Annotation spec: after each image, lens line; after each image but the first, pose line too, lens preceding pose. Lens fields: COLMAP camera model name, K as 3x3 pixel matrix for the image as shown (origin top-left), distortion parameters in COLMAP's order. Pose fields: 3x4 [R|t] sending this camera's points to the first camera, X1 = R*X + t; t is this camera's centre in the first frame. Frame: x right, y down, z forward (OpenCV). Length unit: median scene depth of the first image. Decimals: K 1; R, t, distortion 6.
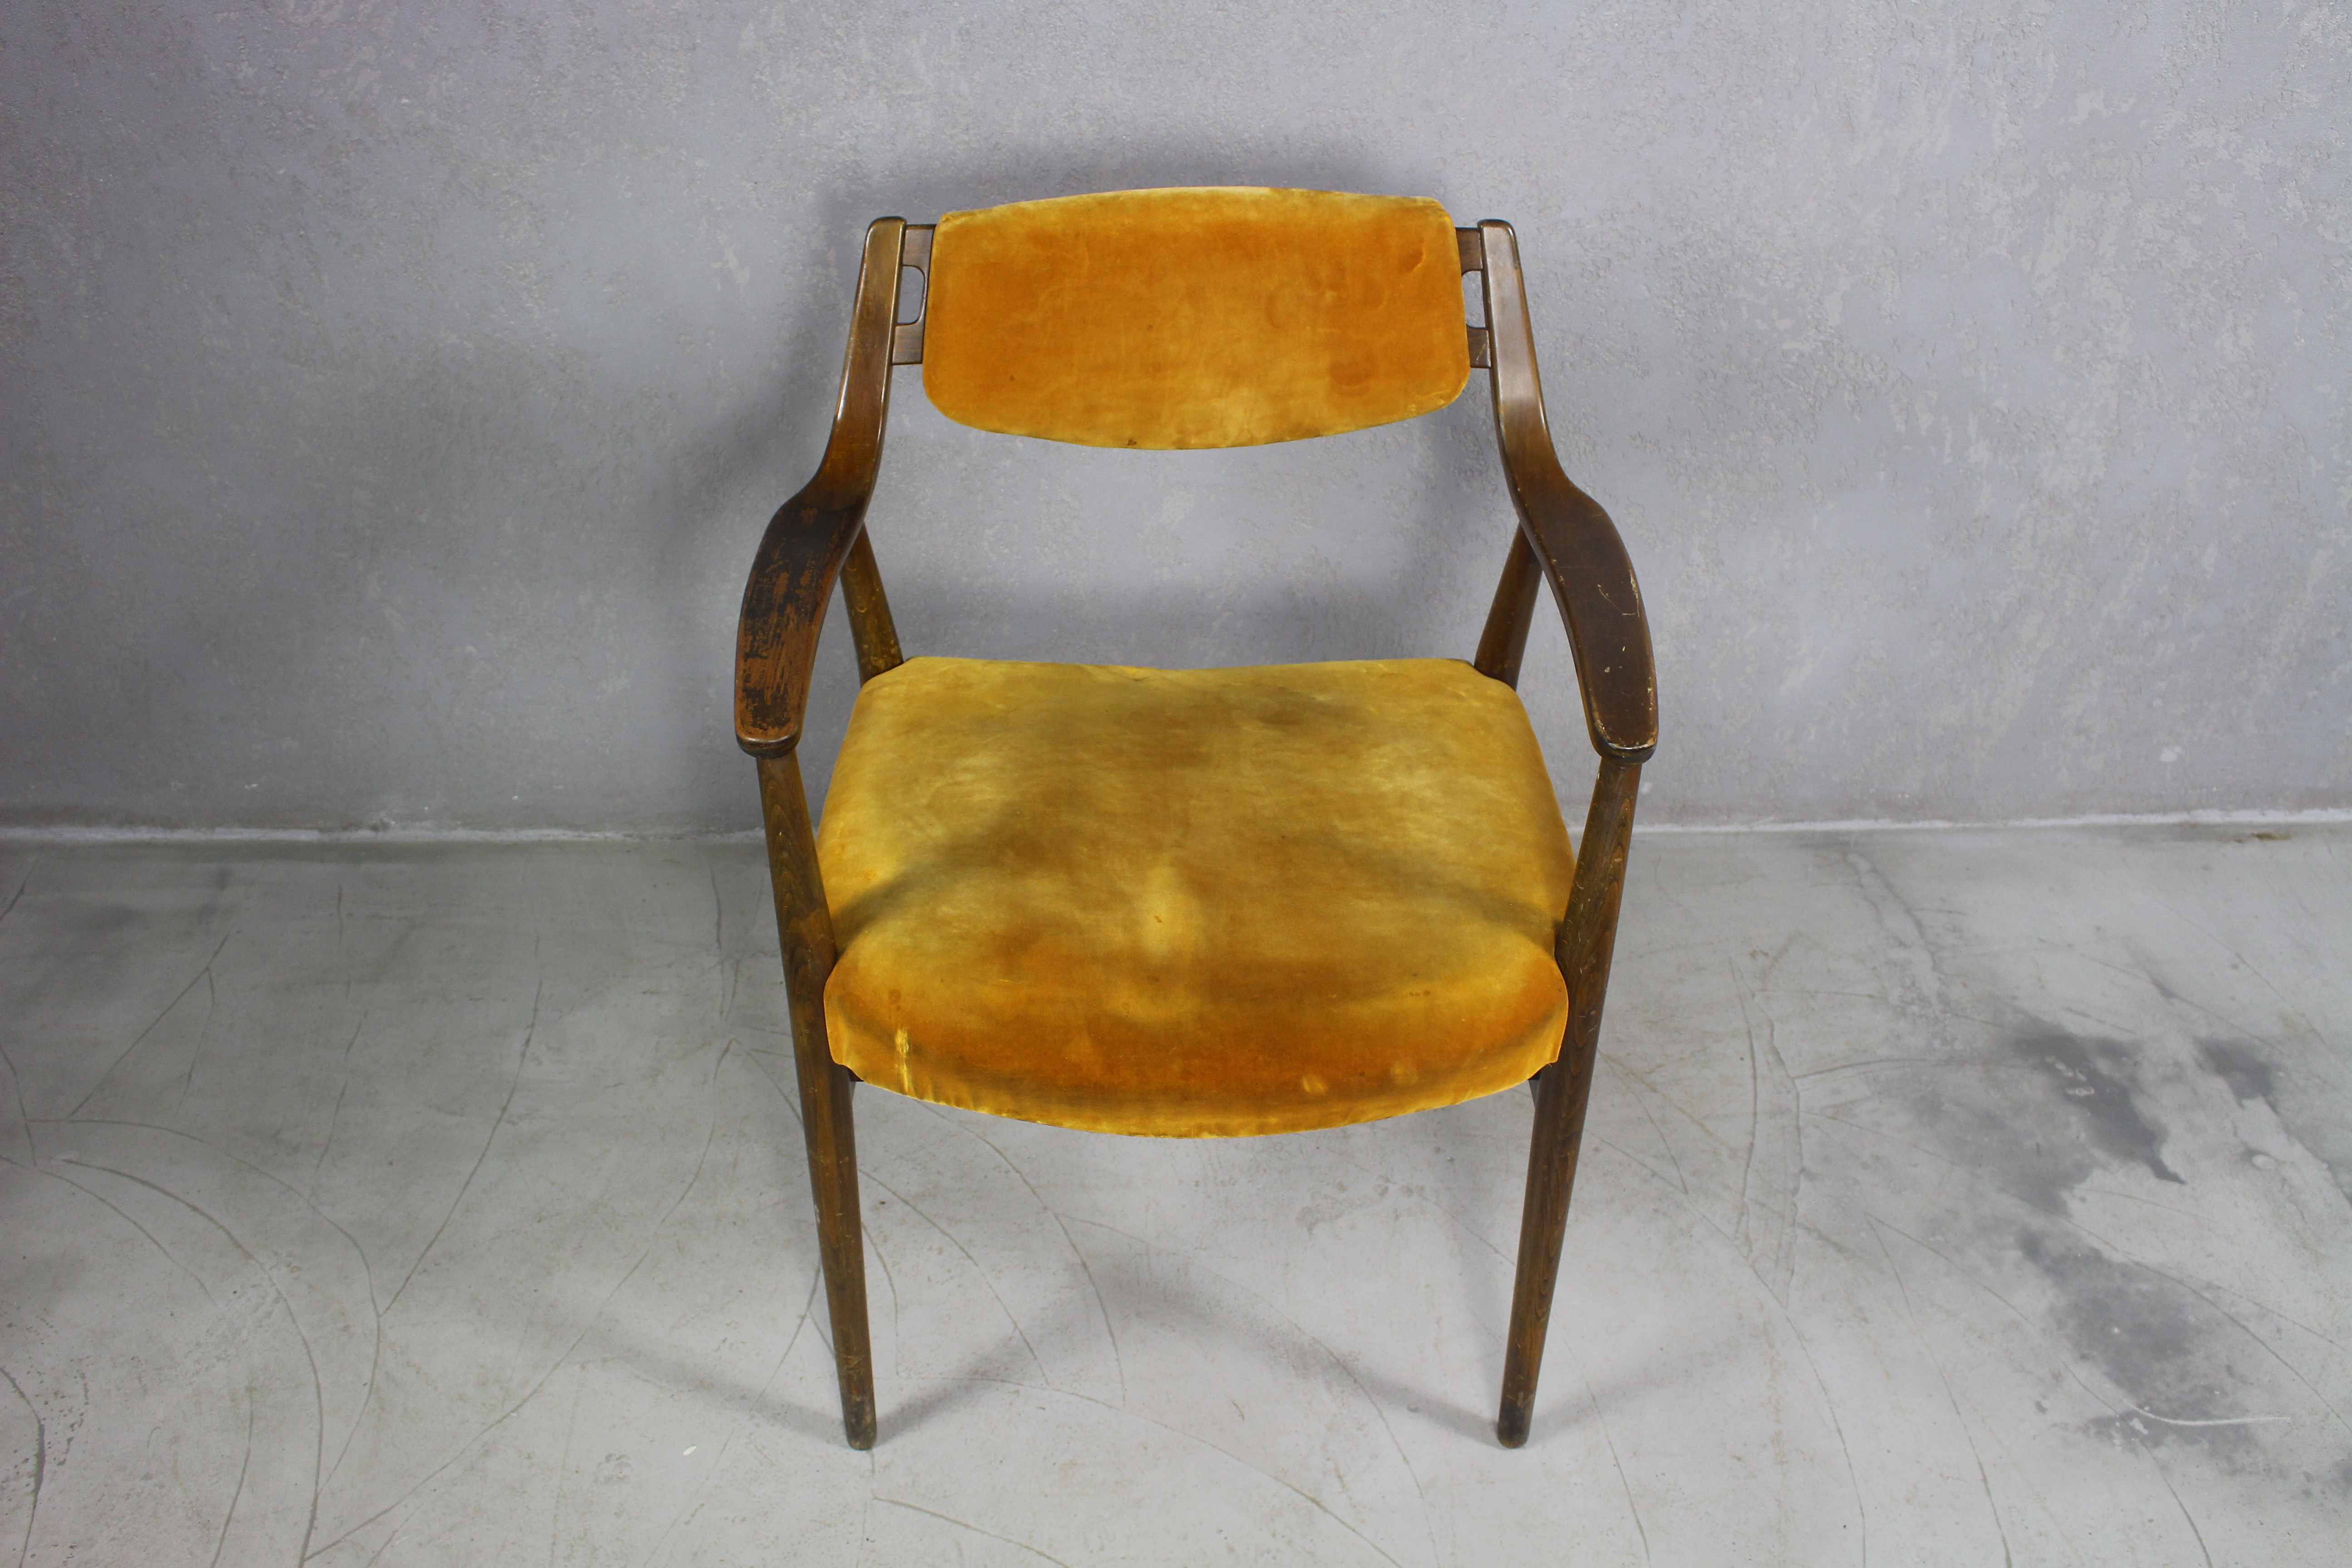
lens RADIAL K [[2211.7, 0, 1191.1], [0, 2211.7, 794.2], [0, 0, 1]] dist [-0.084620, 0.000000]
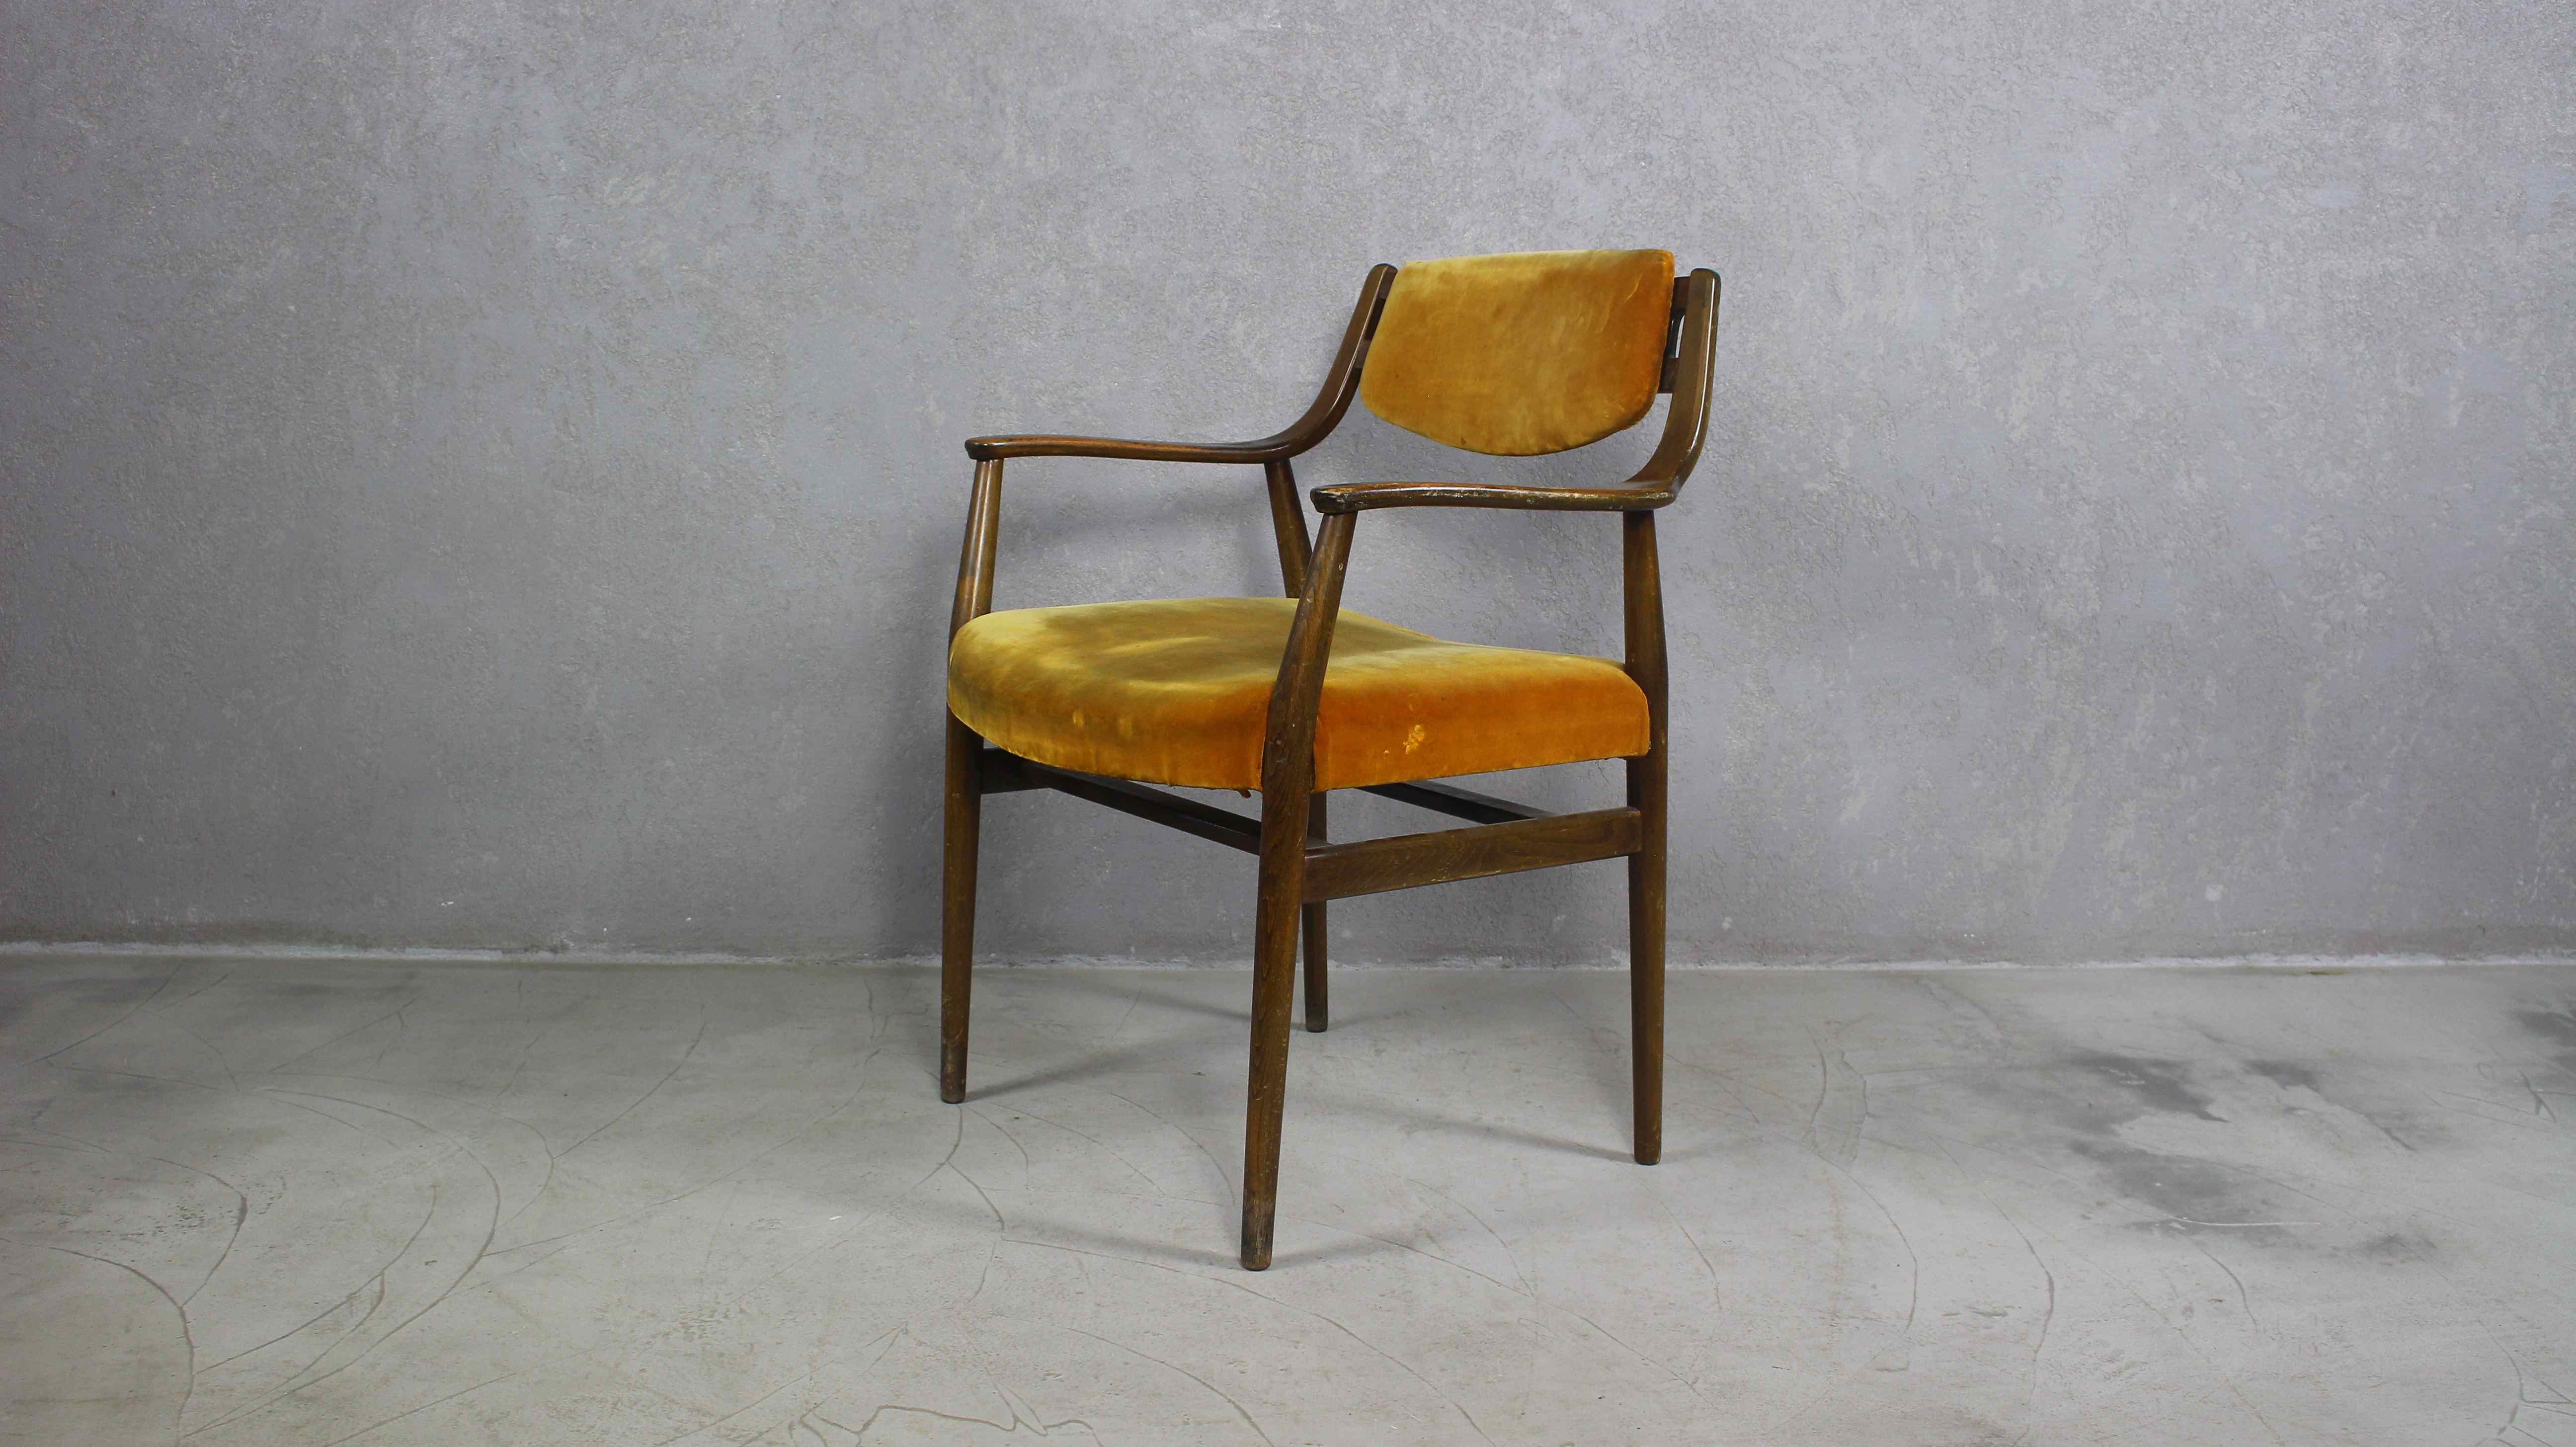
lens RADIAL K [[2575.8, 0, 1312.6], [0, 2575.8, 730.8], [0, 0, 1]] dist [-0.083833, 0.000000]
pose [[0.999919, 0.000497, -0.012731, 0.022043], [-0.005813, 0.906973, -0.421148, 0.537873], [0.011338, 0.421188, 0.906903, -0.228029]]
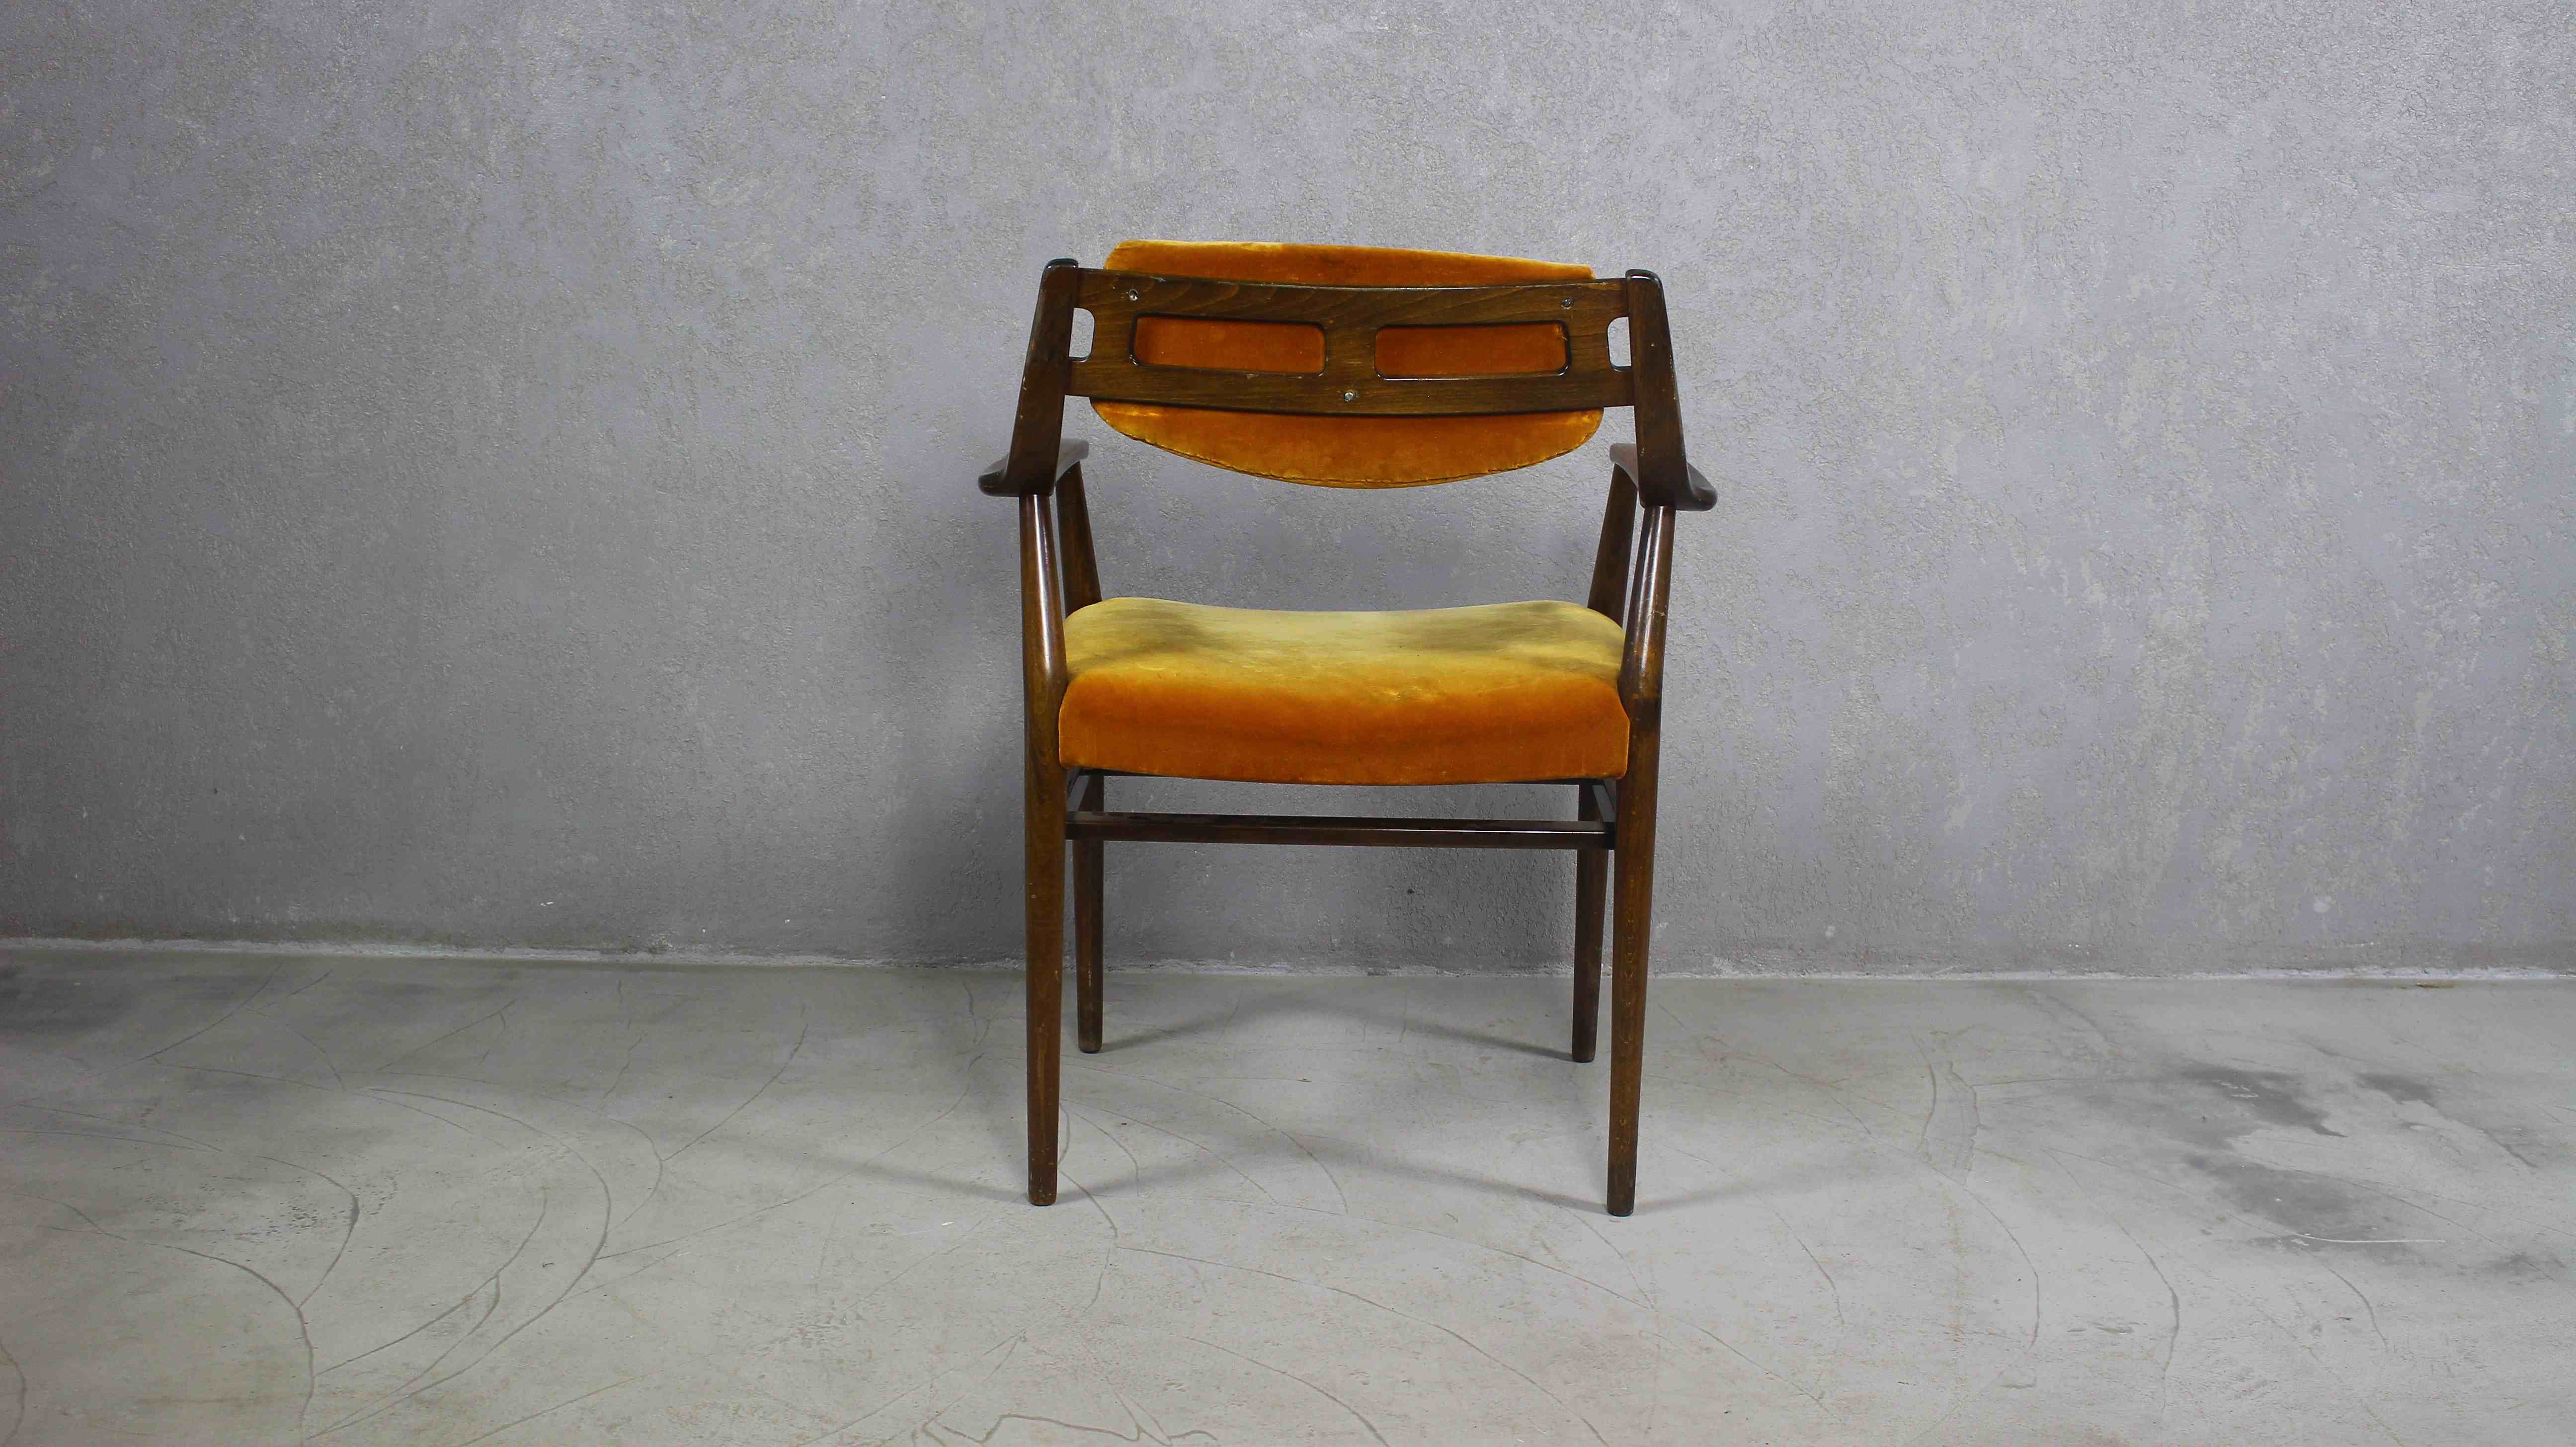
lens RADIAL K [[2575.8, 0, 1311.1], [0, 2575.8, 729.0], [0, 0, 1]] dist [-0.083833, 0.000000]
pose [[0.999369, 0.006009, -0.035017, -0.004595], [-0.020237, 0.906358, -0.422025, 0.533687], [0.029202, 0.422467, 0.905908, -0.223267]]
